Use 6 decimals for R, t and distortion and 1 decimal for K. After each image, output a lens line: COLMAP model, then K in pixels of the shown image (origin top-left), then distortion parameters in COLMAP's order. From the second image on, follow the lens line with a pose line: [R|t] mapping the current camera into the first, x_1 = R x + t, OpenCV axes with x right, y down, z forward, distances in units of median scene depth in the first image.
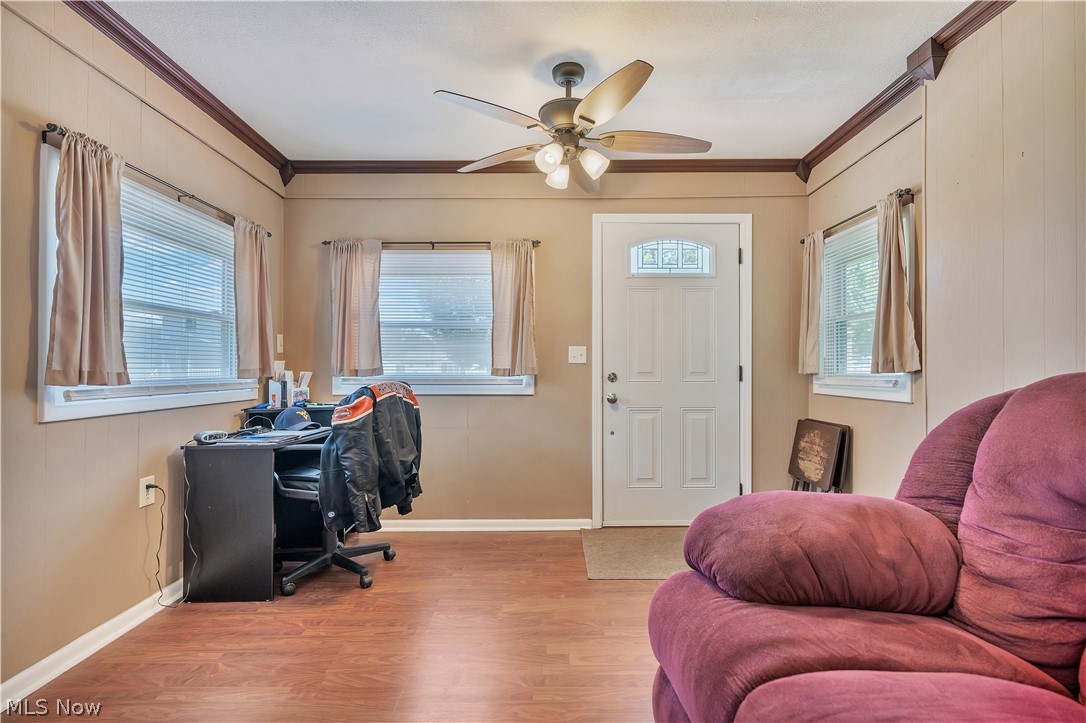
lens RADIAL K [[505.3, 0, 536.6], [0, 505.3, 369.8], [0, 0, 1]] dist [0.000005, -0.000005]
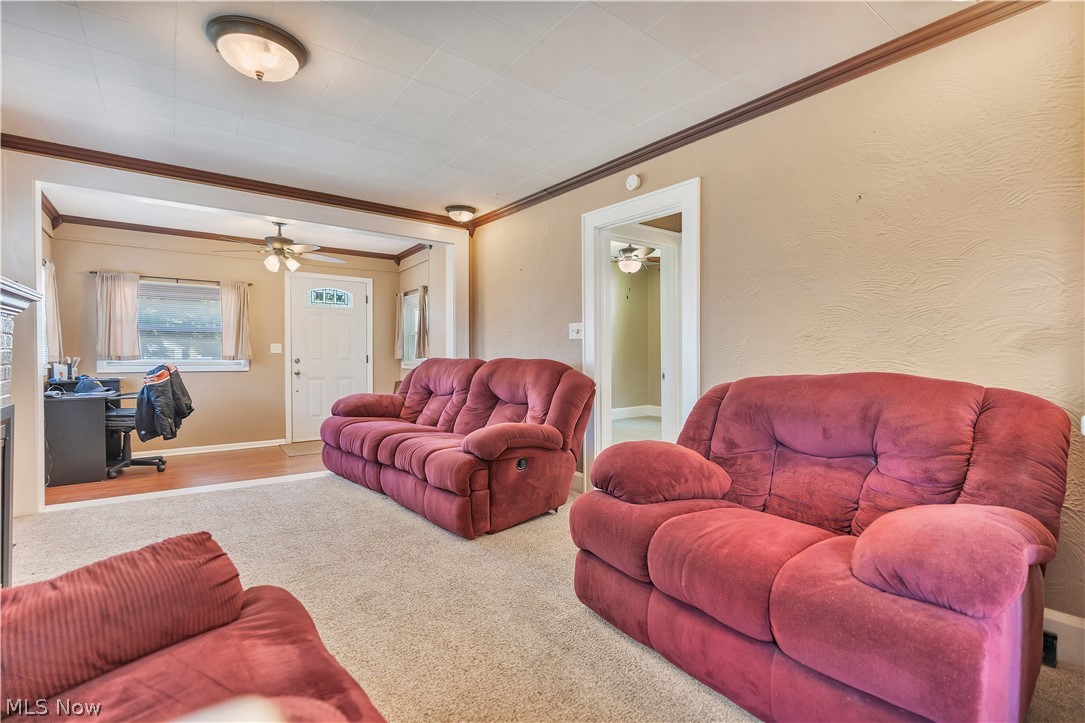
lens RADIAL K [[490.7, 0, 534.8], [0, 490.7, 366.7], [0, 0, 1]] dist [-0.016057, 0.000287]
pose [[0.802209, -0.009520, 0.596967, -0.232559], [-0.002696, 0.999805, 0.019567, -0.000716], [-0.597037, -0.017307, 0.802027, -1.000835]]
